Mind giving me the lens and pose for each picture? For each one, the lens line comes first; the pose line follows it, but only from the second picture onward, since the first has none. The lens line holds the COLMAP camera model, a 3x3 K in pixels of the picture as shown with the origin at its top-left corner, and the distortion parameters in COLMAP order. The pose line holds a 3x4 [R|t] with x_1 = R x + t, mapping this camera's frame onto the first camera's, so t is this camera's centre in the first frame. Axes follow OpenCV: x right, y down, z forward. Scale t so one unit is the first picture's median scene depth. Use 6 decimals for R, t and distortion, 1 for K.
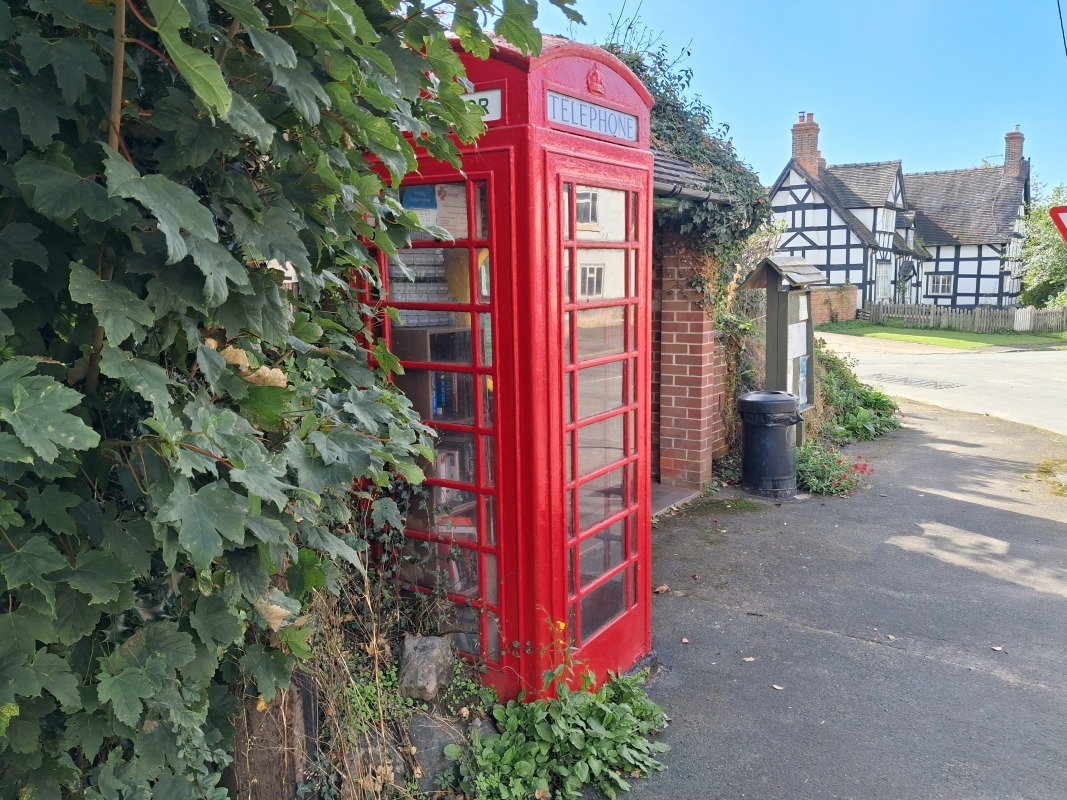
lens RADIAL K [[880.6, 0, 533.5], [0, 880.6, 400.0], [0, 0, 1]] dist [0.193088, -0.774822]
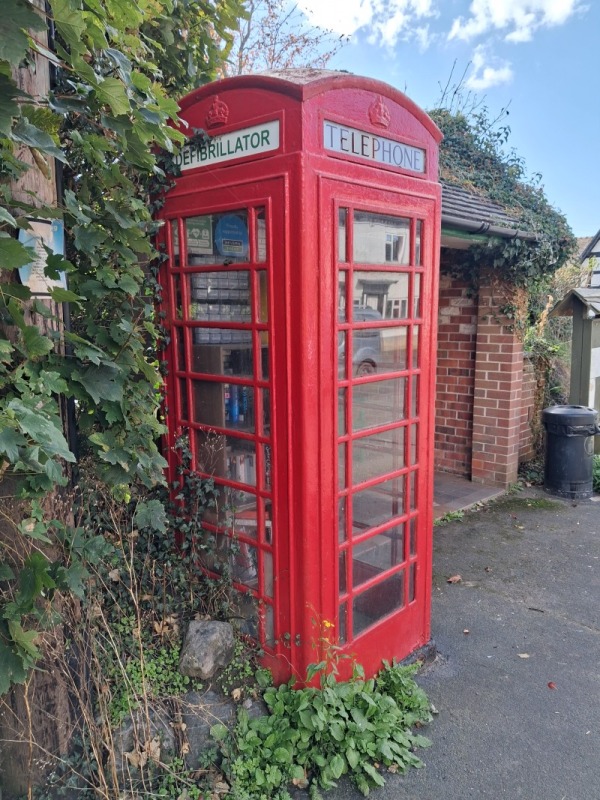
lens RADIAL K [[646.0, 0, 298.7], [0, 646.0, 406.4], [0, 0, 1]] dist [0.005852, -0.054873]
pose [[0.984053, 0.032943, -0.174798, 0.111546], [-0.031183, 0.999432, 0.012807, -0.014852], [0.175121, -0.007152, 0.984521, 0.205105]]
